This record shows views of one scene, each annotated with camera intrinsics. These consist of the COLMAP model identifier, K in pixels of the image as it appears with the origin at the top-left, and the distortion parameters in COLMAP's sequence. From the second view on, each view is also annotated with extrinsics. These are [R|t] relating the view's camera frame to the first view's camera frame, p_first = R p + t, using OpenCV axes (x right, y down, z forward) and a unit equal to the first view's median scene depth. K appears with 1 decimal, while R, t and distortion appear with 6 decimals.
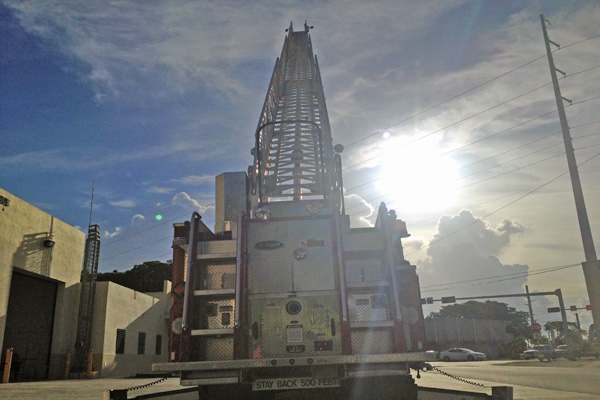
lens RADIAL K [[508.4, 0, 300.0], [0, 508.4, 200.0], [0, 0, 1]] dist [-0.001138, -0.092008]
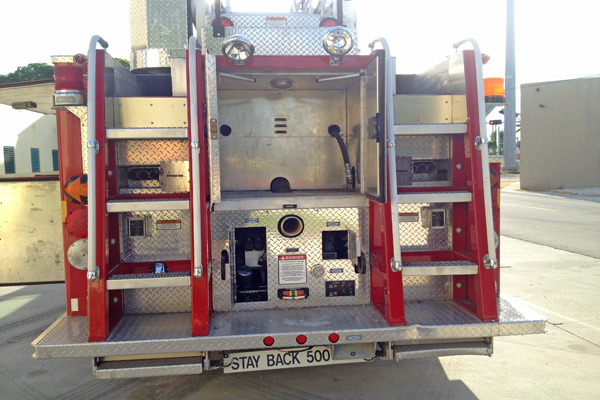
lens RADIAL K [[508.4, 0, 300.0], [0, 508.4, 200.0], [0, 0, 1]] dist [-0.001138, -0.092008]
pose [[0.983279, 0.003003, 0.182083, -0.105656], [-0.070963, 0.927146, 0.367919, -0.025645], [-0.167712, -0.374688, 0.911856, 0.485748]]
